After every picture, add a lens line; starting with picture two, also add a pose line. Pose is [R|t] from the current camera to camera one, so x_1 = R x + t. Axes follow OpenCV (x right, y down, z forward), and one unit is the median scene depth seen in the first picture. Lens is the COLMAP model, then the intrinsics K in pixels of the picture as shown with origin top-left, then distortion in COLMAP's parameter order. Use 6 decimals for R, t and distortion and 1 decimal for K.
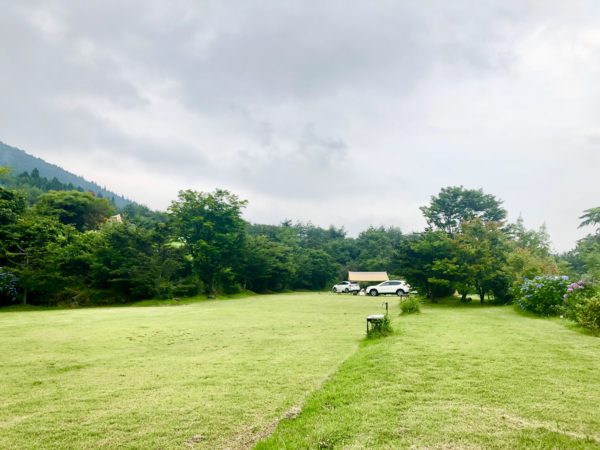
lens RADIAL K [[482.9, 0, 299.9], [0, 482.9, 224.9], [0, 0, 1]] dist [0.016904, -0.002336]
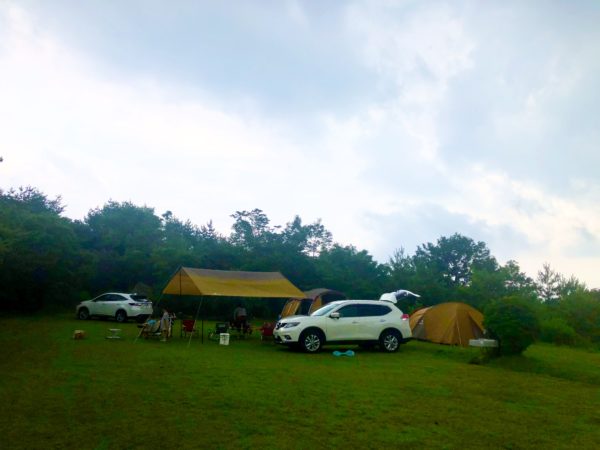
lens RADIAL K [[482.9, 0, 300.4], [0, 482.9, 225.1], [0, 0, 1]] dist [0.016904, -0.002336]
pose [[0.815969, 0.112802, 0.566983, -0.009406], [-0.103347, 0.993442, -0.048915, 0.068276], [-0.568782, -0.018683, 0.822276, 0.602564]]
